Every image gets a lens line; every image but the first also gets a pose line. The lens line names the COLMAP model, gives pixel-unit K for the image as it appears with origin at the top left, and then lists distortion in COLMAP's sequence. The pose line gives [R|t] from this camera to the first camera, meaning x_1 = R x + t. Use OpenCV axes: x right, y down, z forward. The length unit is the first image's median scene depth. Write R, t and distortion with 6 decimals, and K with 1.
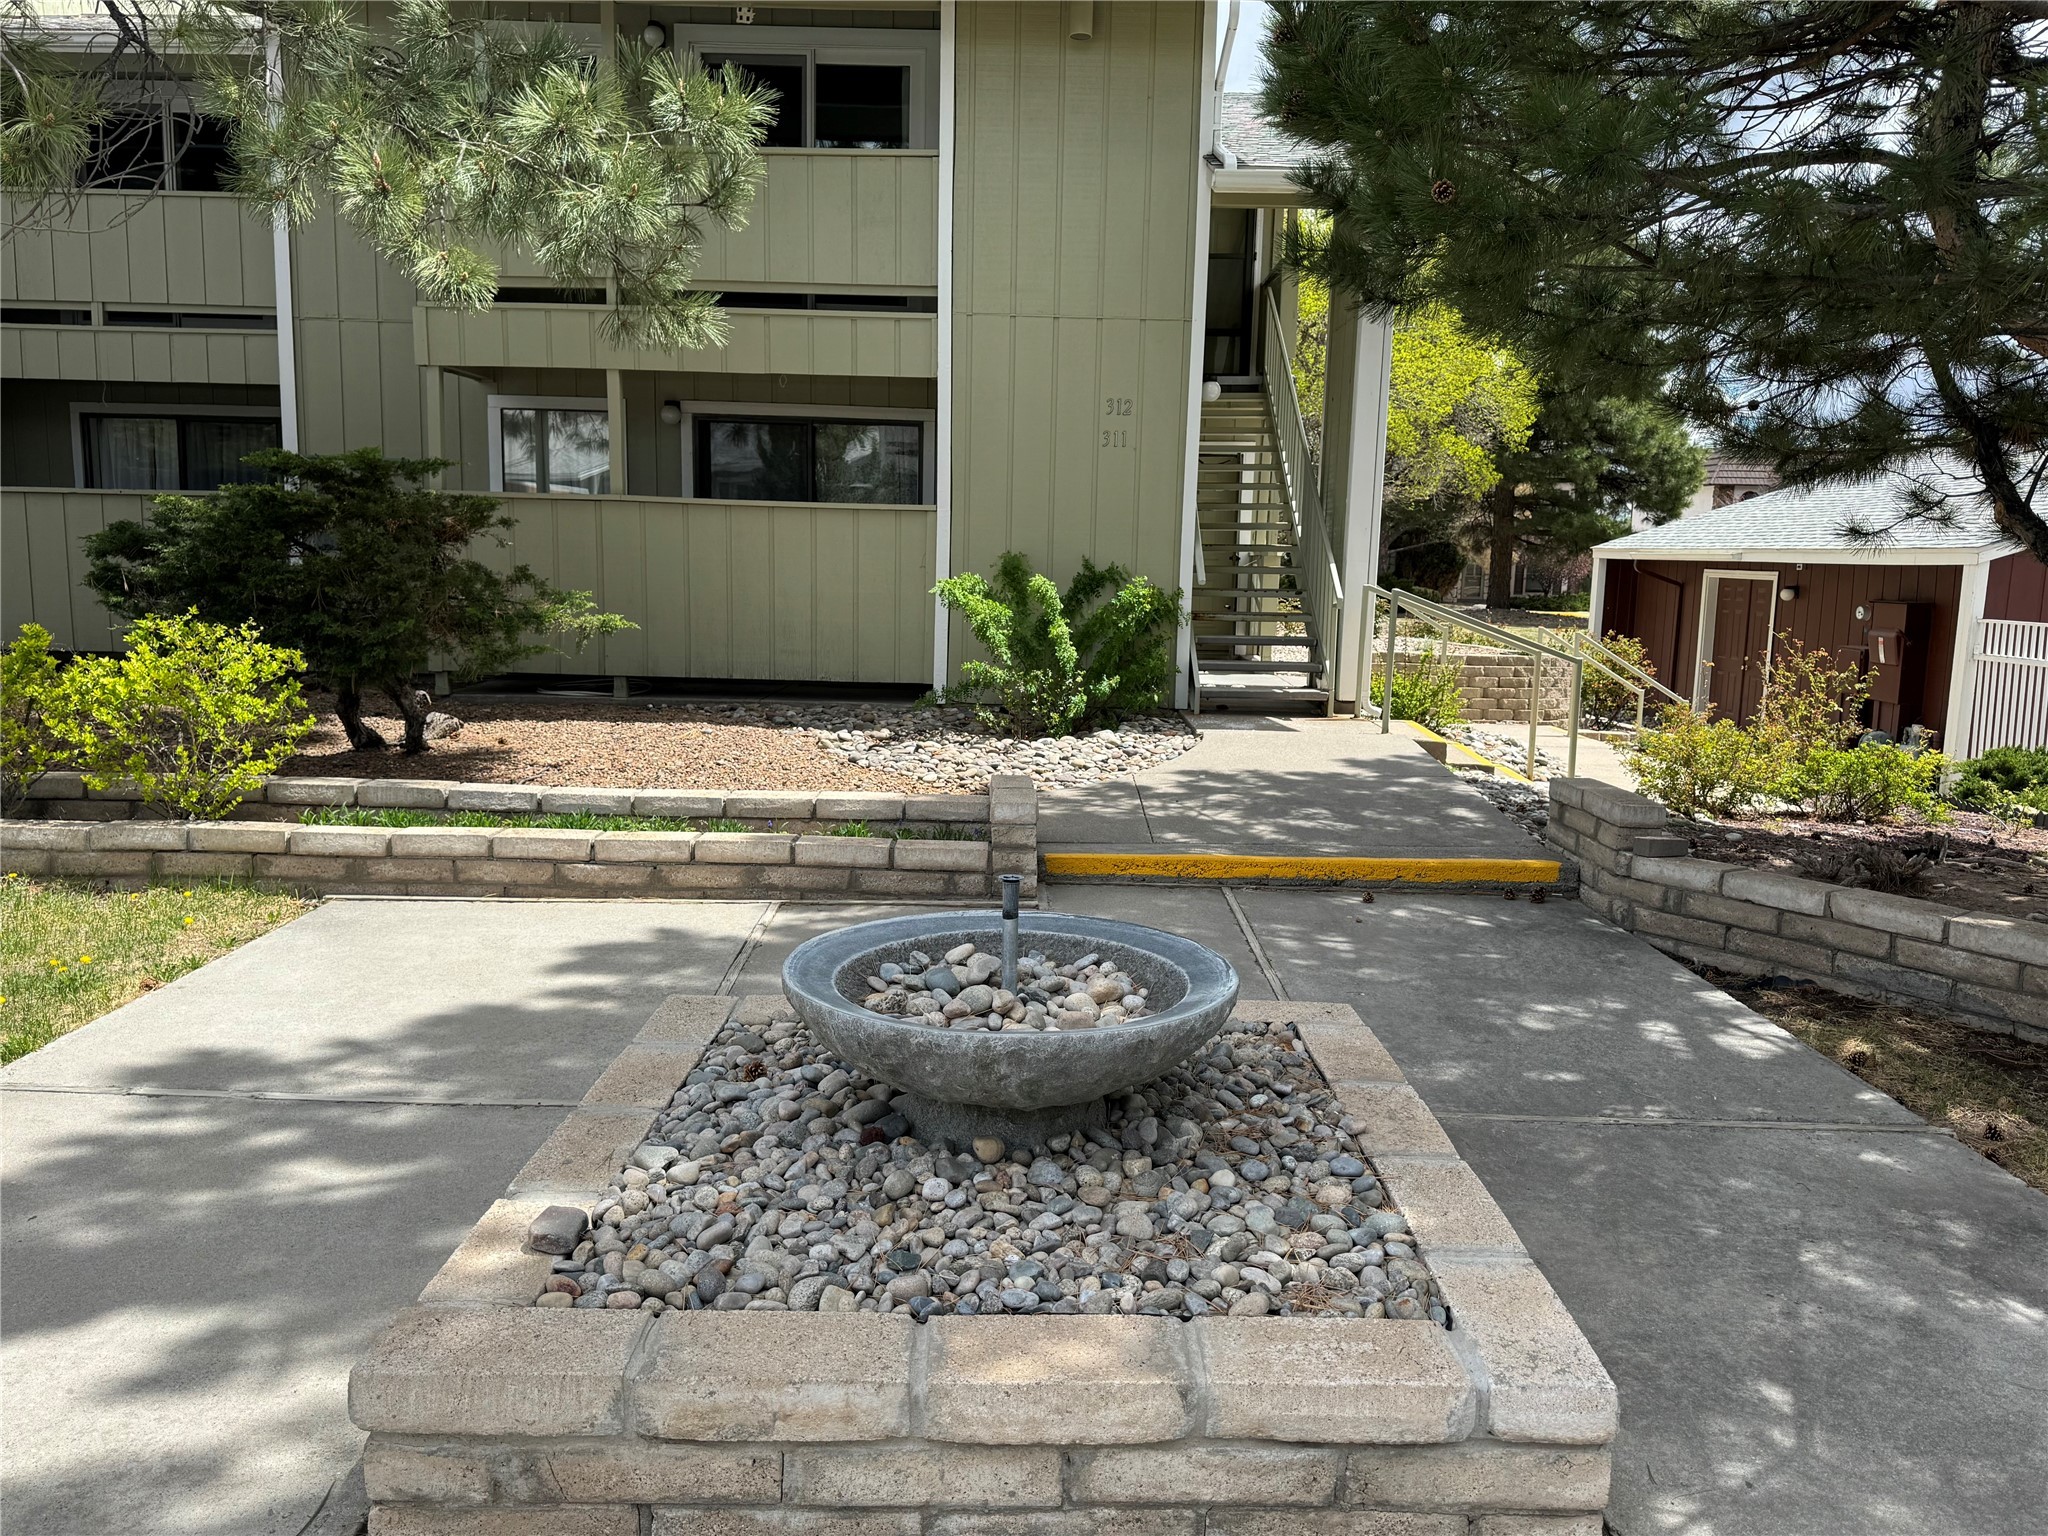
lens RADIAL K [[1467.6, 0, 1024.0], [0, 1467.6, 768.0], [0, 0, 1]] dist [0.131630, -0.227996]
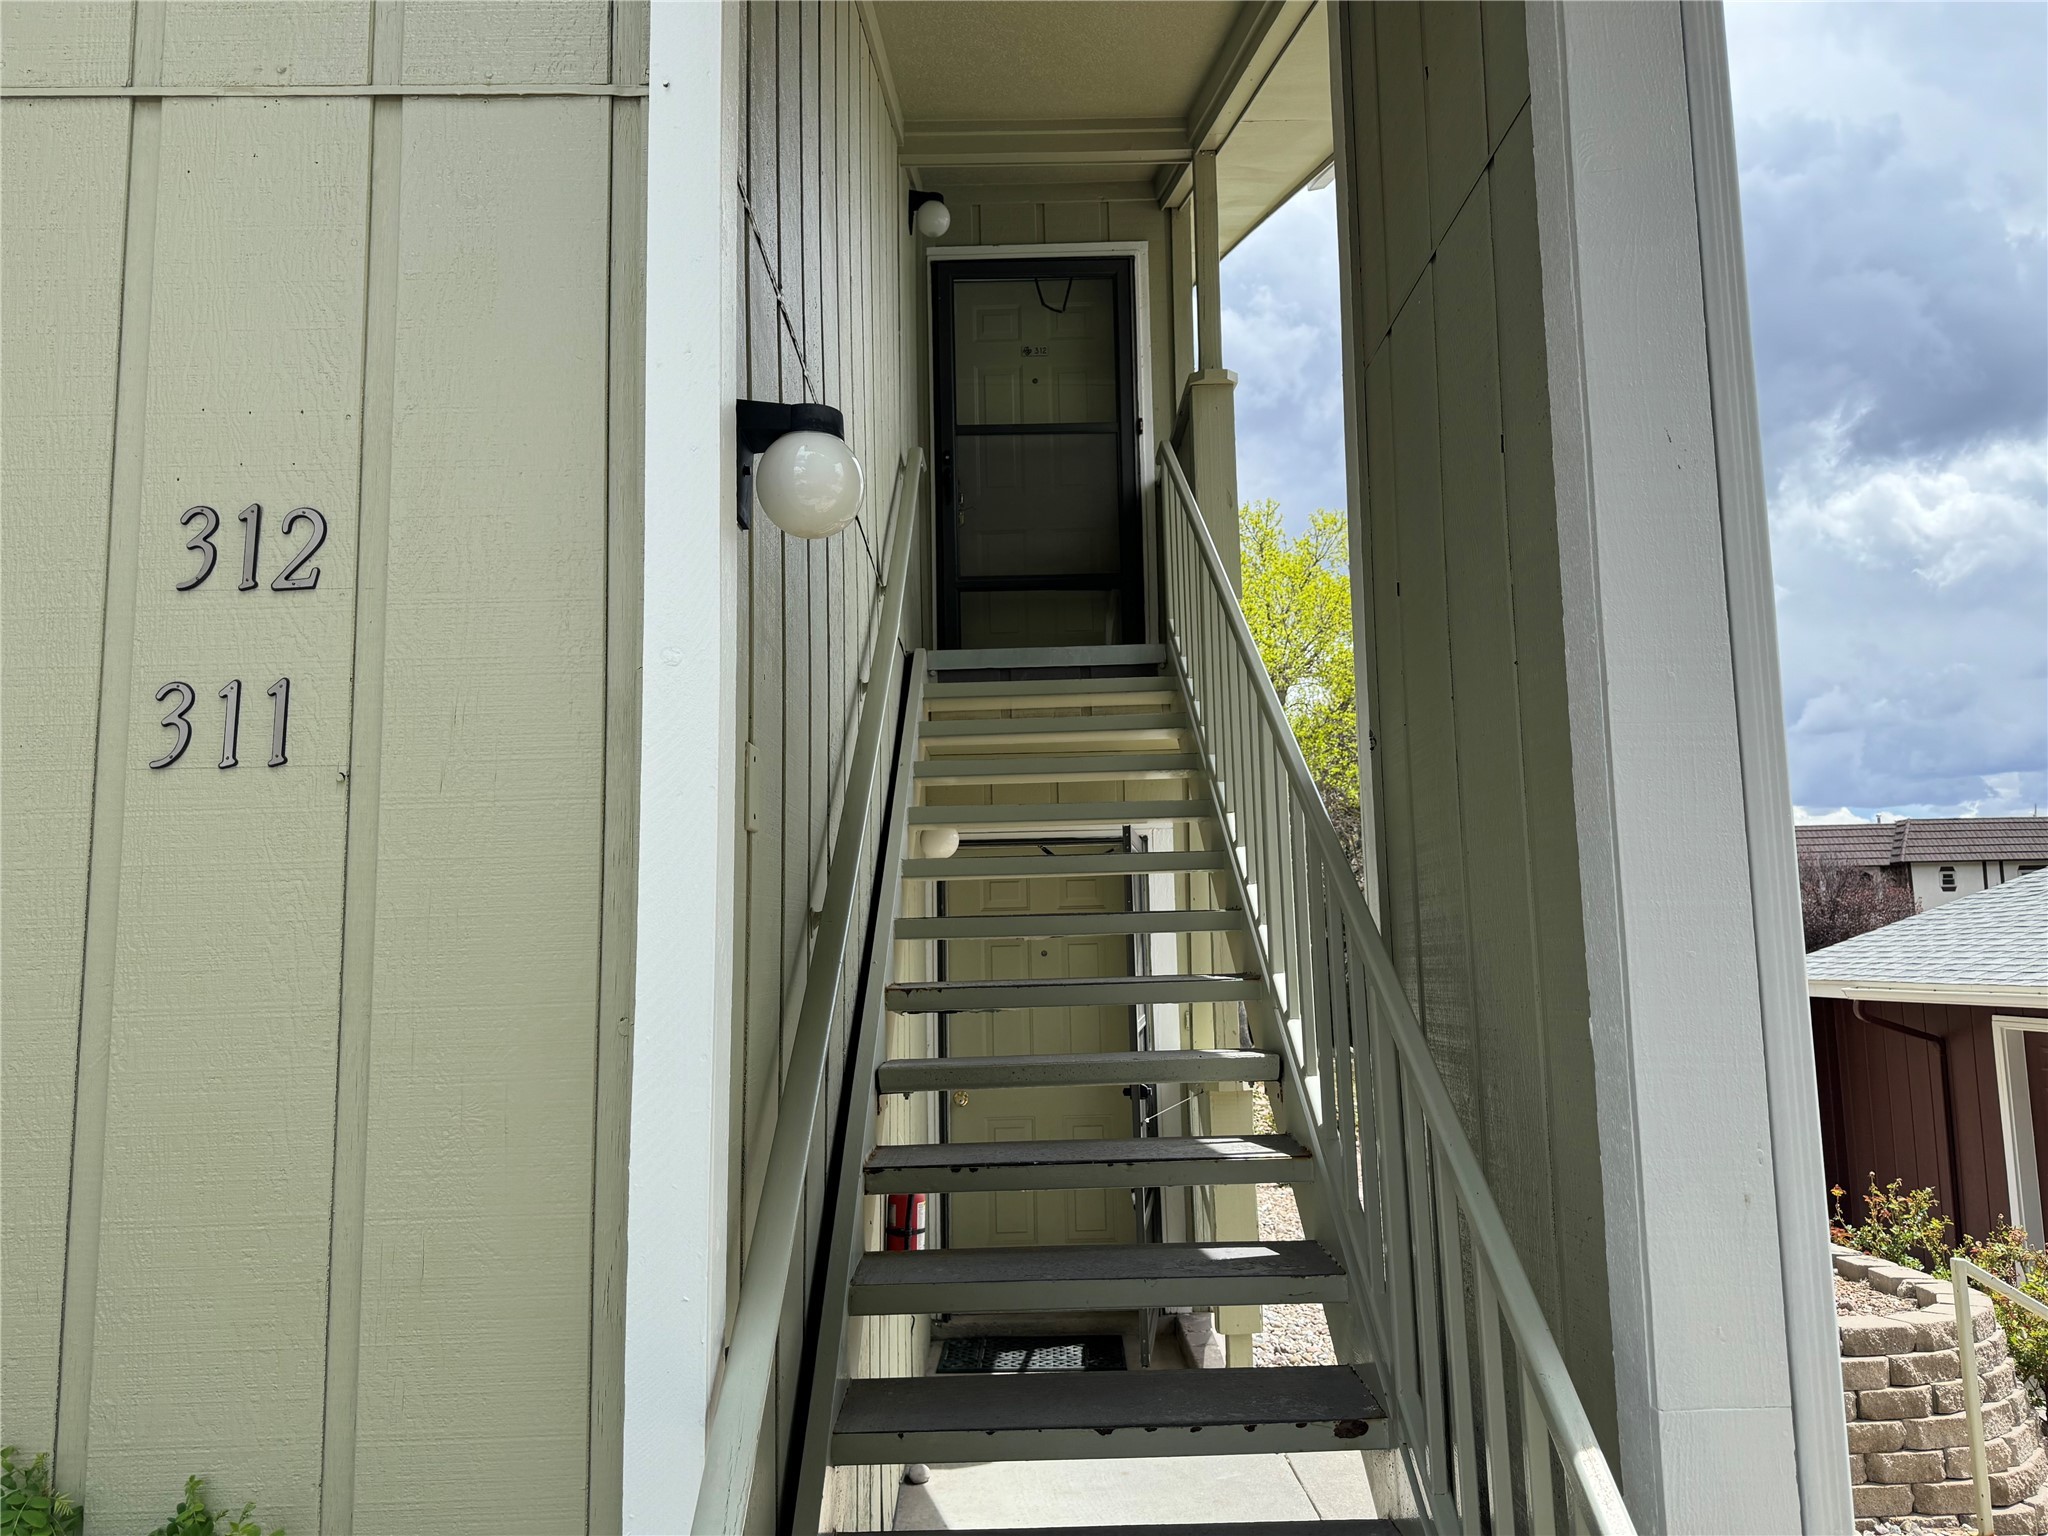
lens RADIAL K [[1467.6, 0, 1024.0], [0, 1467.6, 768.0], [0, 0, 1]] dist [0.131630, -0.227996]
pose [[0.999036, -0.038519, 0.021061, 0.151307], [0.042780, 0.961896, -0.270049, -0.167893], [-0.009856, 0.270690, 0.962616, 0.837497]]
